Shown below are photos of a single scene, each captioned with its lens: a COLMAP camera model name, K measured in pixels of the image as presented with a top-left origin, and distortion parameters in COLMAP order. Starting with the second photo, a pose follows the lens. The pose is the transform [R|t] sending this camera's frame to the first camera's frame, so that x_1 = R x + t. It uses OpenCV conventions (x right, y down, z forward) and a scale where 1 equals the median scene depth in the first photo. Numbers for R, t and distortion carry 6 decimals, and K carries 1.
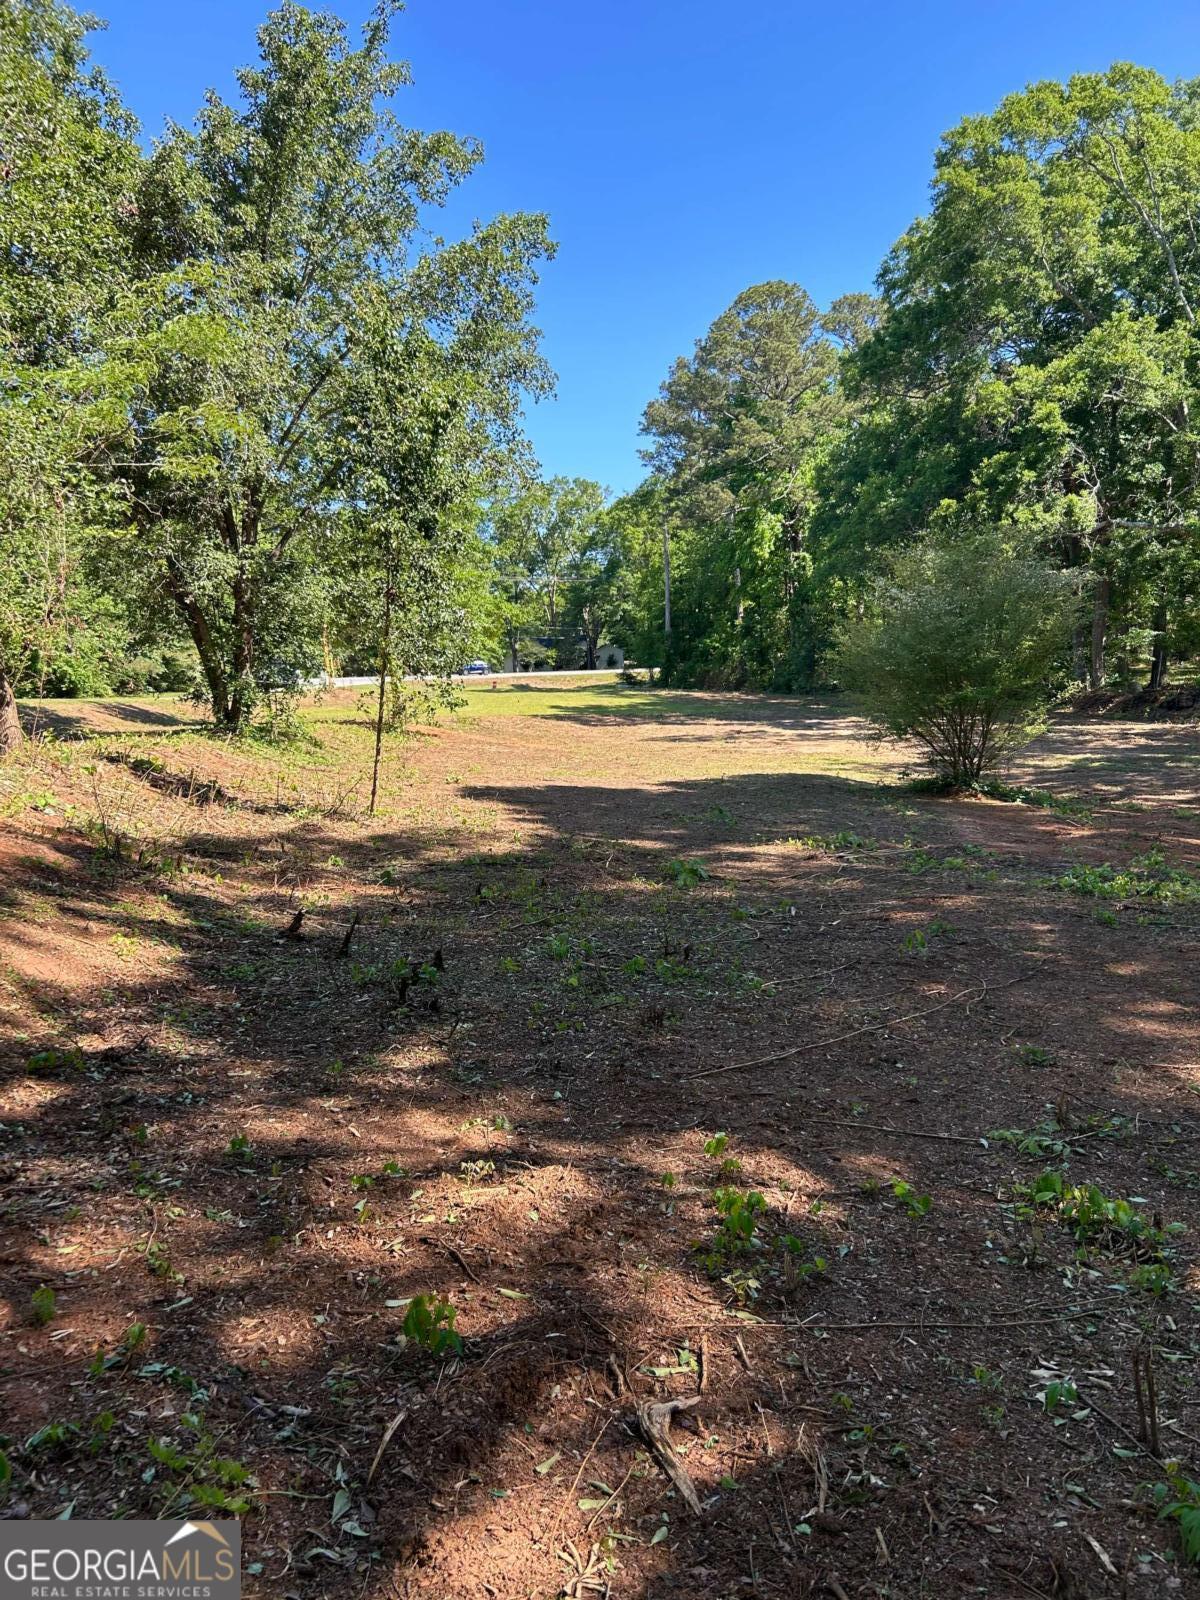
lens RADIAL K [[1260.0, 0, 600.0], [0, 1260.0, 800.0], [0, 0, 1]] dist [0.002036, 0.001287]
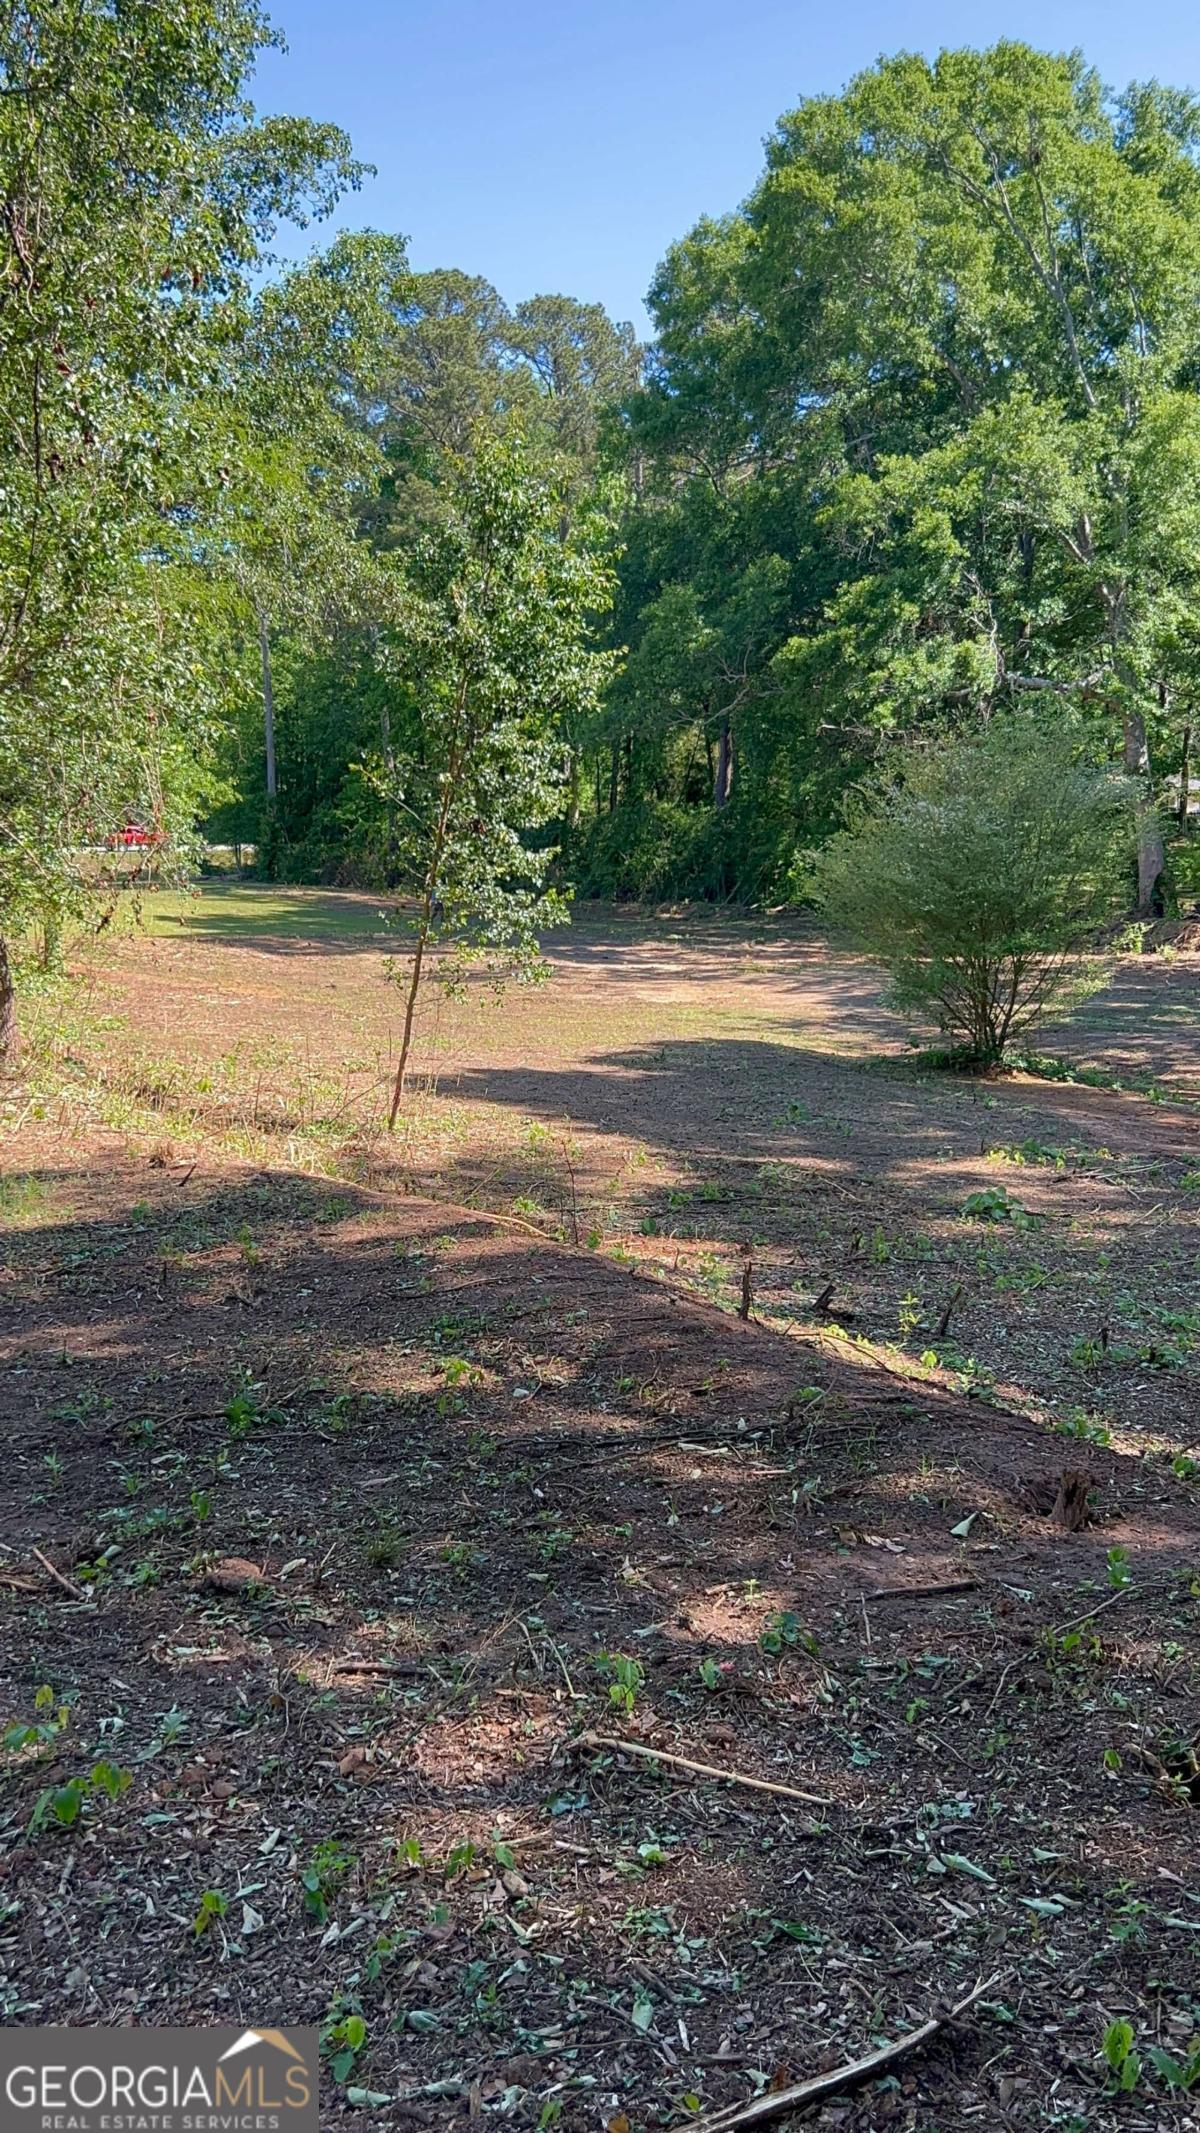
lens RADIAL K [[1983.2, 0, 545.6], [0, 1983.2, 1070.3], [0, 0, 1]] dist [0.009036, -0.019843]
pose [[0.967090, -0.016134, 0.253921, -0.152958], [0.012136, 0.999777, 0.017303, -0.016383], [-0.254143, -0.013652, 0.967070, -0.049832]]
